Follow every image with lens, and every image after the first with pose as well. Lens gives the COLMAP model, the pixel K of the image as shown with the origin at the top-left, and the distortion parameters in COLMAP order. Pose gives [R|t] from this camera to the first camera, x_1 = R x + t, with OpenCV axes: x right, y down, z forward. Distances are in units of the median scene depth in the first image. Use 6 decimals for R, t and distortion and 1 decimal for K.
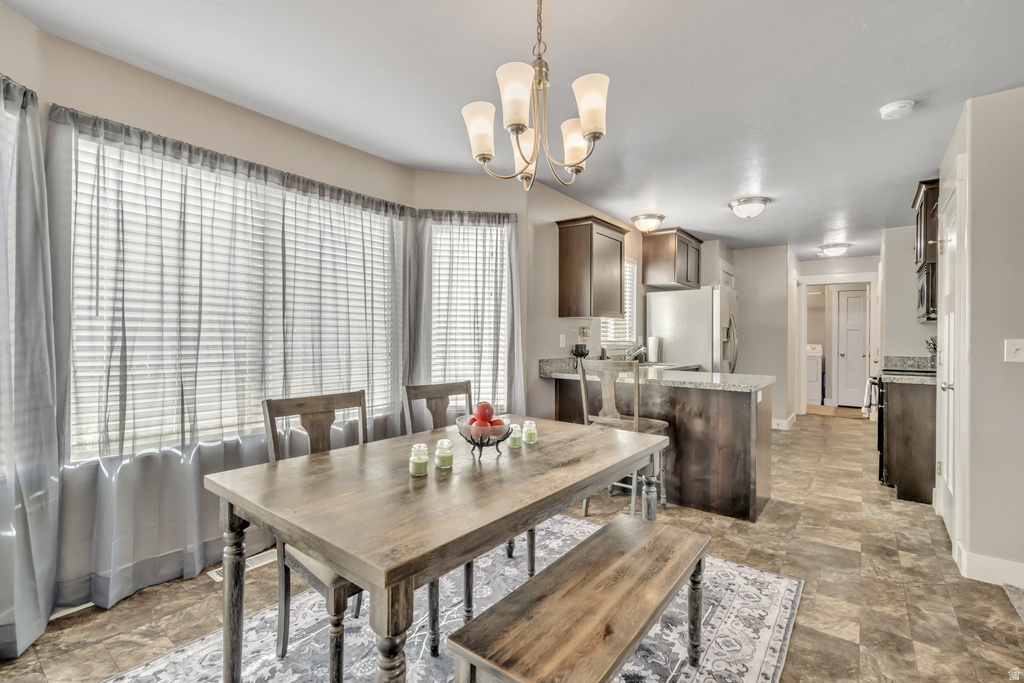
lens RADIAL K [[458.0, 0, 513.7], [0, 458.0, 336.8], [0, 0, 1]] dist [-0.003392, 0.000173]
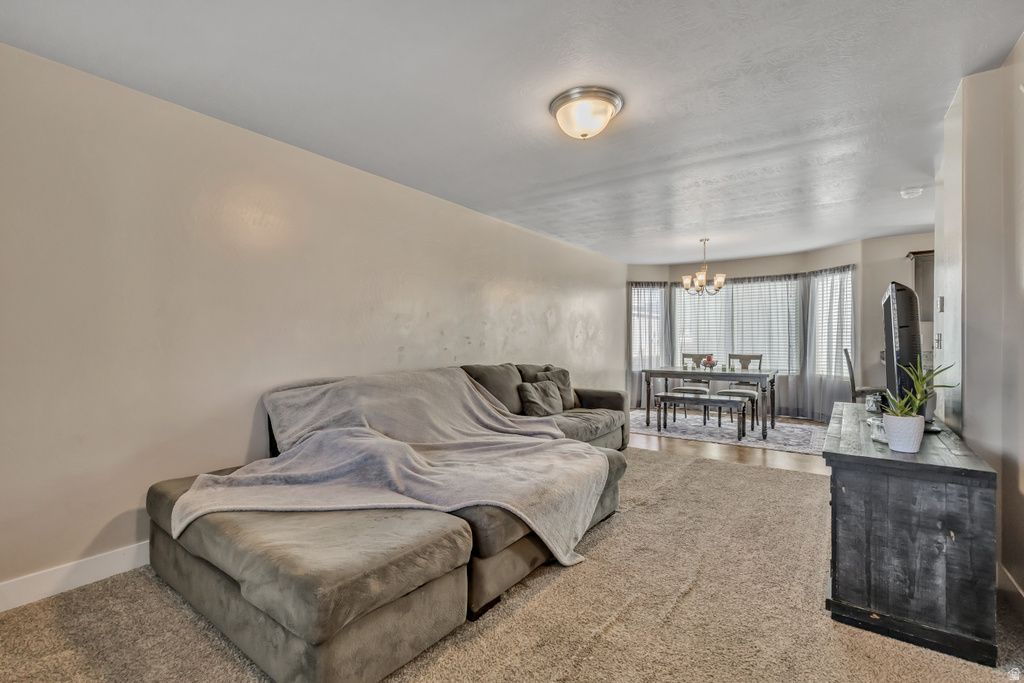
lens RADIAL K [[458.0, 0, 513.7], [0, 458.0, 336.8], [0, 0, 1]] dist [-0.003392, 0.000173]
pose [[0.052453, -0.018501, -0.998452, 1.483793], [-0.001755, 0.999825, -0.018618, 0.030138], [0.998622, 0.002728, 0.052411, -0.308507]]
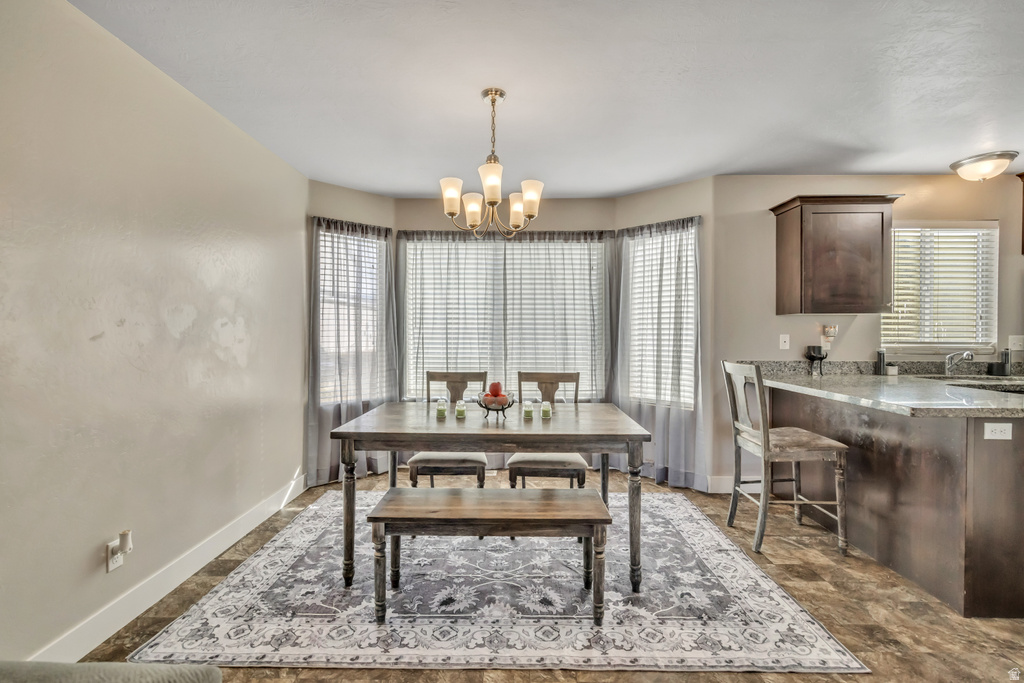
lens RADIAL K [[451.8, 0, 511.5], [0, 451.8, 337.0], [0, 0, 1]] dist [0.002049, 0.000651]
pose [[0.611368, 0.001439, -0.791345, 0.496264], [0.003524, 0.999983, 0.004541, -0.006069], [0.791338, -0.005565, 0.611353, 0.055676]]
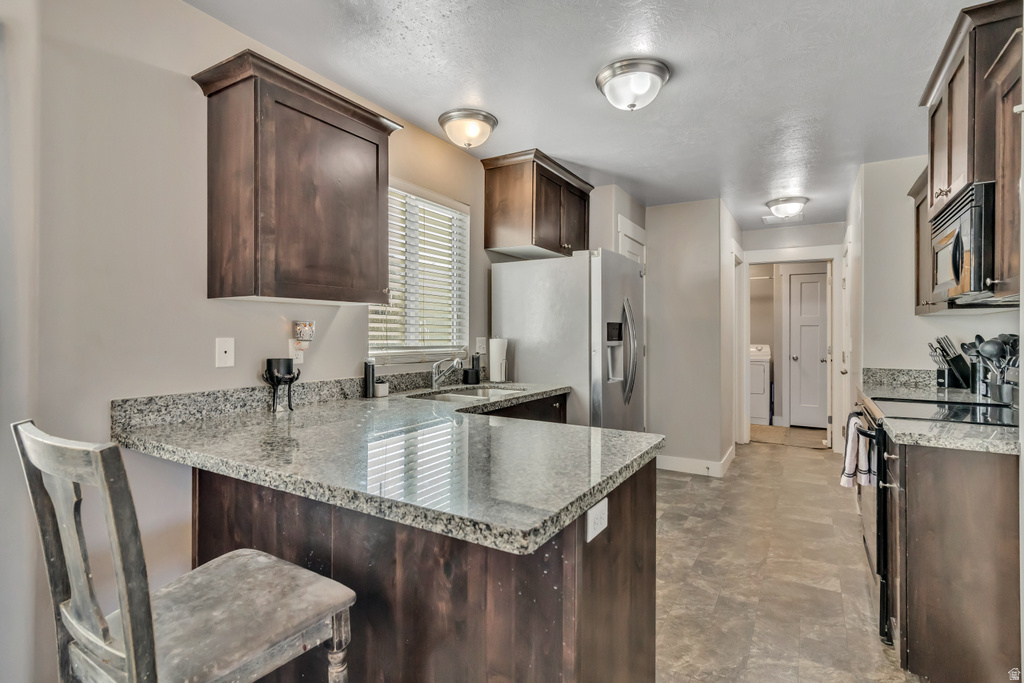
lens RADIAL K [[504.5, 0, 514.8], [0, 504.5, 332.4], [0, 0, 1]] dist [0.003289, 0.000468]
pose [[0.992254, -0.003323, 0.124180, 0.340677], [0.003642, 0.999991, -0.002340, -0.007994], [-0.124171, 0.002774, 0.992257, 0.501032]]
